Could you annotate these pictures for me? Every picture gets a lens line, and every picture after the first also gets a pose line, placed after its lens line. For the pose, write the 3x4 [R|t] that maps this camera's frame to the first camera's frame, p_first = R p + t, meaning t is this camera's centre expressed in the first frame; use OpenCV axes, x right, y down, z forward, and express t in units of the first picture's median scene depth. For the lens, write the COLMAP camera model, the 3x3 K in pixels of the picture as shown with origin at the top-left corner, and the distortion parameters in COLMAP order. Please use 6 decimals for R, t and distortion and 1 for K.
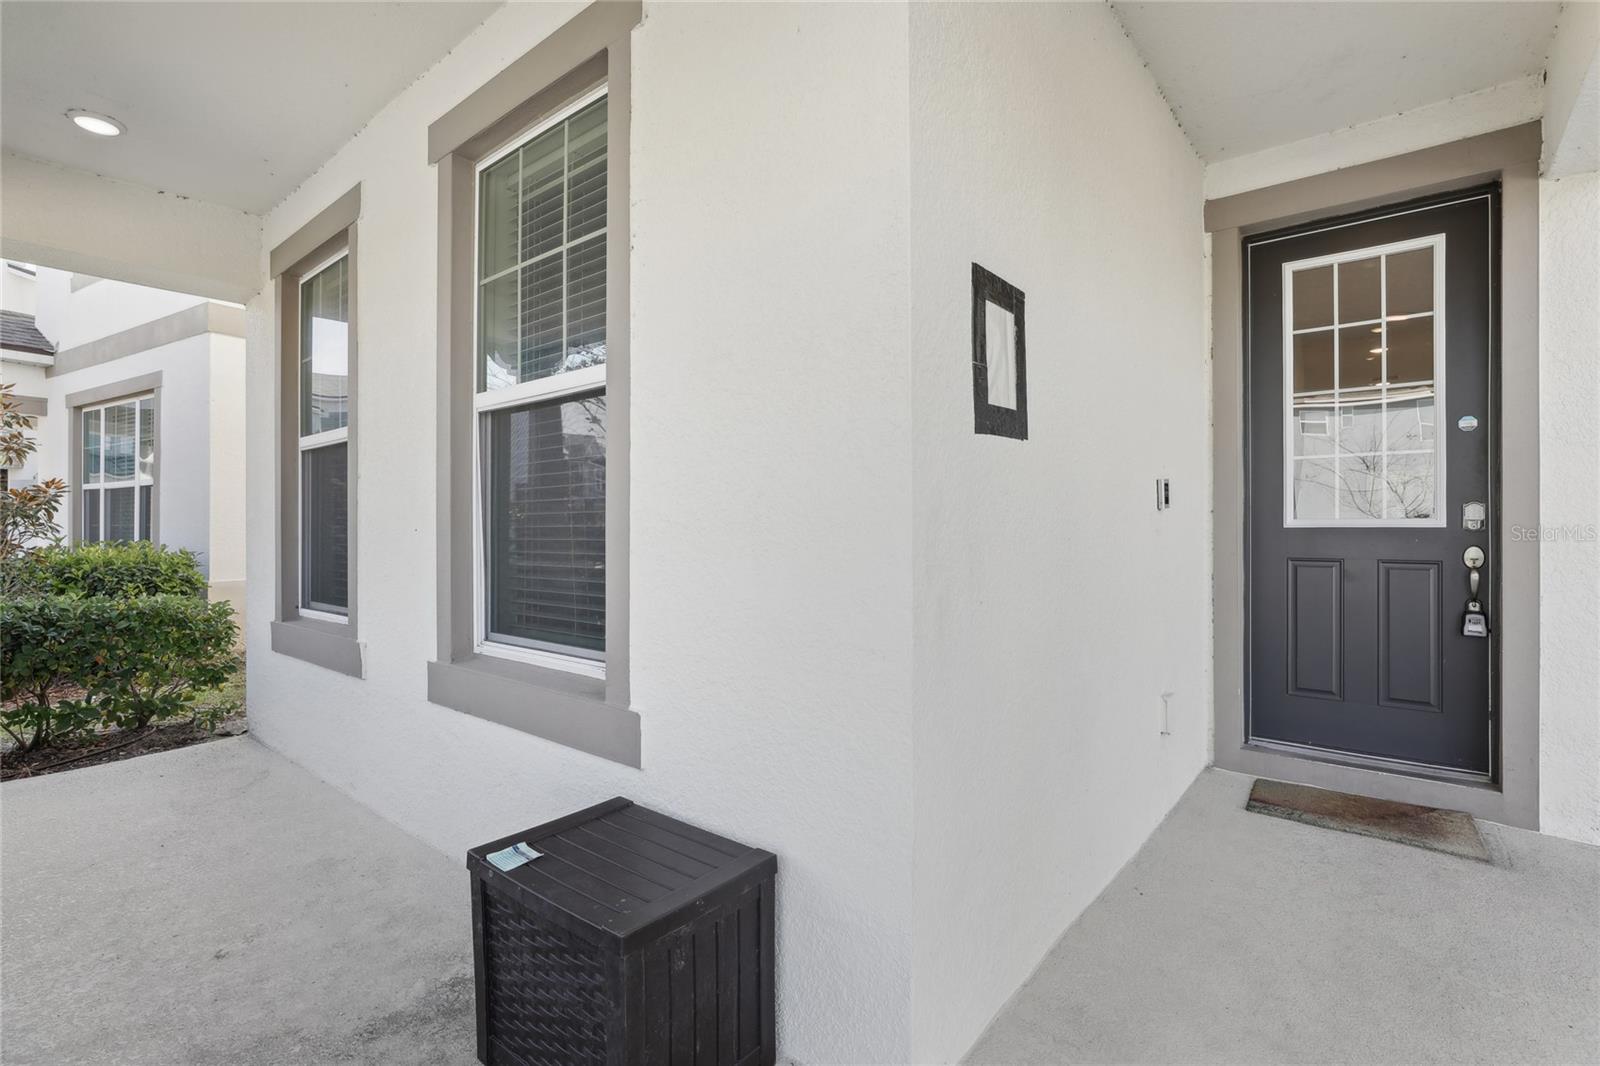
lens RADIAL K [[744.8, 0, 799.5], [0, 744.8, 534.9], [0, 0, 1]] dist [-0.034529, 0.004430]
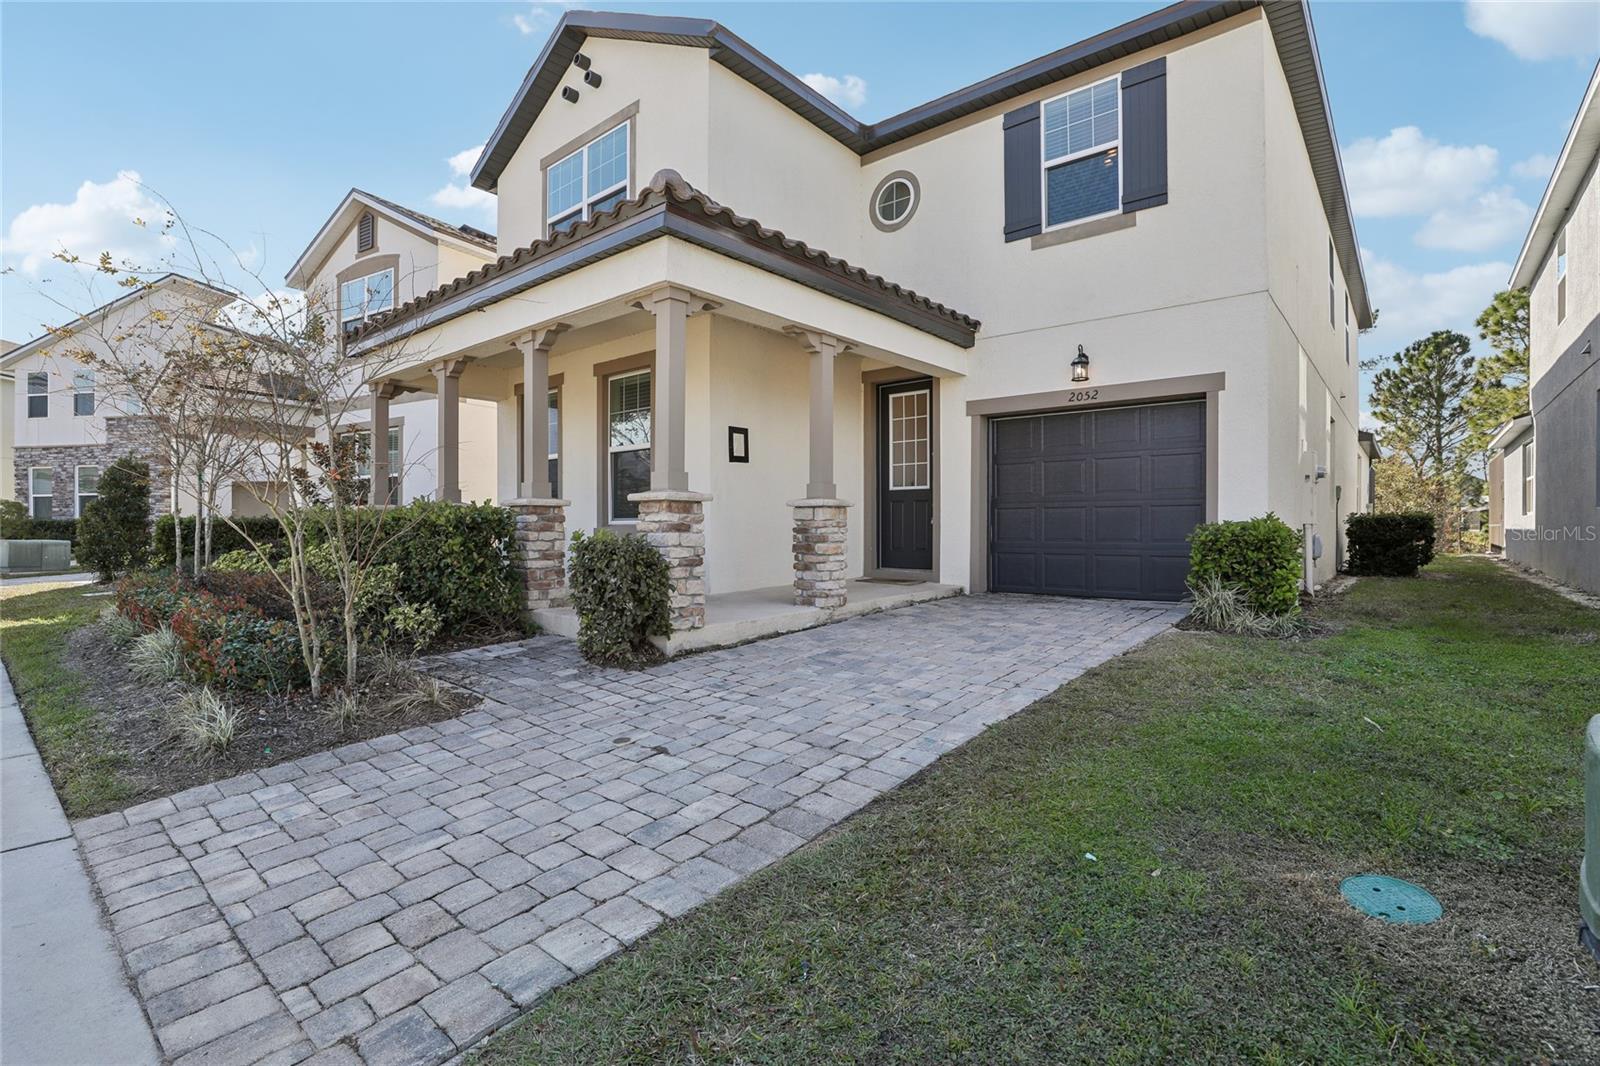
lens RADIAL K [[744.8, 0, 809.3], [0, 744.8, 525.9], [0, 0, 1]] dist [-0.034529, 0.004430]
pose [[0.999849, 0.006251, -0.016195, 0.693466], [-0.006191, 0.999974, 0.003775, 0.206956], [0.016218, -0.003674, 0.999862, -3.135790]]
